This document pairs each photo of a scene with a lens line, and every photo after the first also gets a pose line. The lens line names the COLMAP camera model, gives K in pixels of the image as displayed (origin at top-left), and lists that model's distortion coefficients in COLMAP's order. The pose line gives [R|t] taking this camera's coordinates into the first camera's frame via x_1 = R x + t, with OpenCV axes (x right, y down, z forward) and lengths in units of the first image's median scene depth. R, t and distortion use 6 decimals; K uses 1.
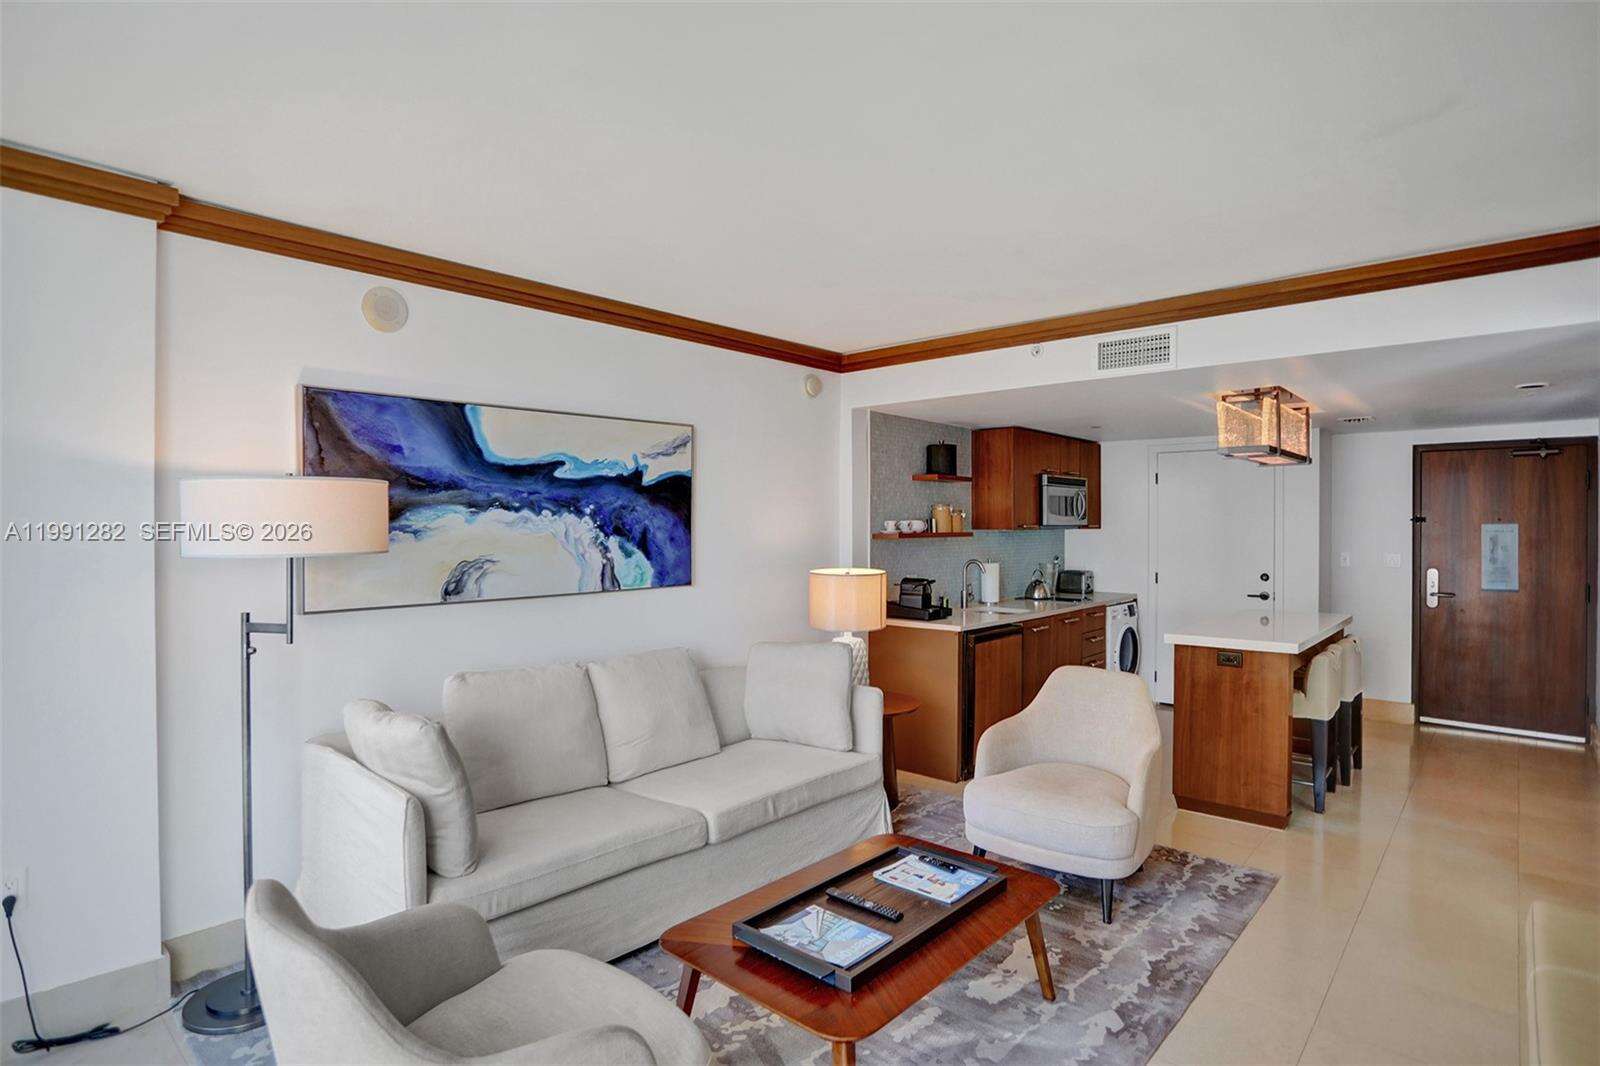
lens RADIAL K [[819.8, 0, 782.5], [0, 819.8, 533.0], [0, 0, 1]] dist [-0.058701, 0.022845]
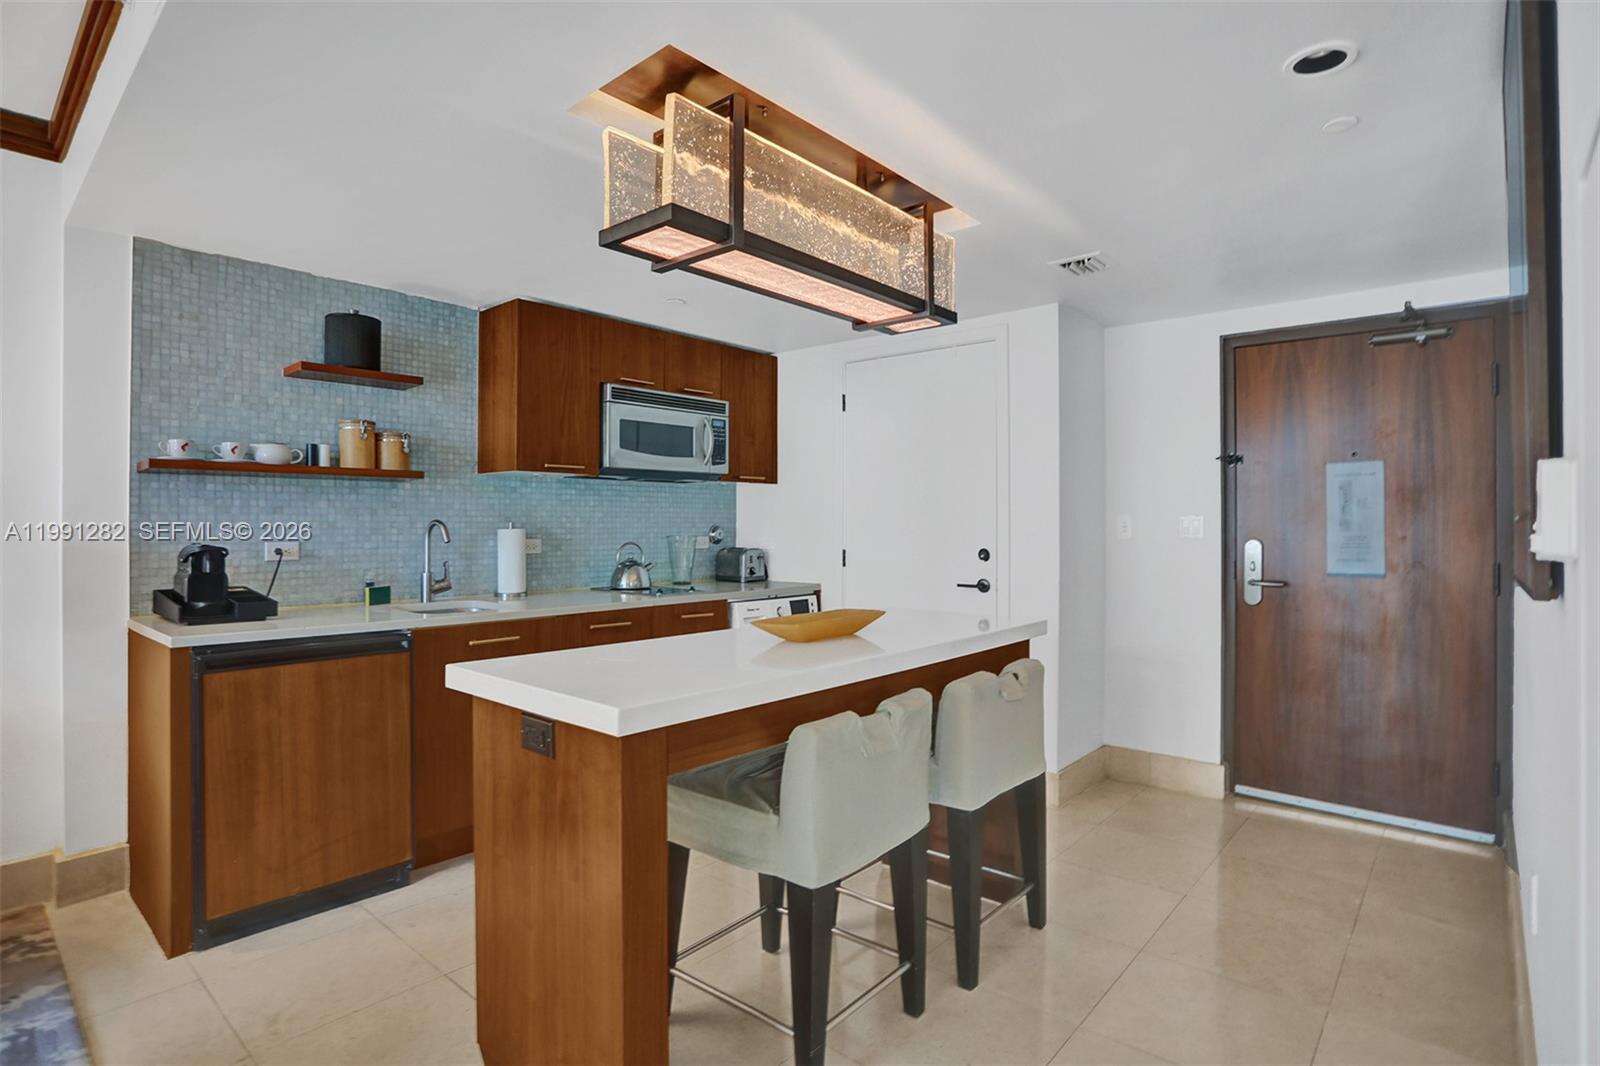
lens RADIAL K [[793.9, 0, 794.2], [0, 793.9, 524.1], [0, 0, 1]] dist [-0.068456, 0.029249]
pose [[0.999795, 0.002363, 0.020090, 0.474019], [-0.002152, 0.999942, -0.010535, 0.041065], [-0.020114, 0.010490, 0.999743, 0.434020]]
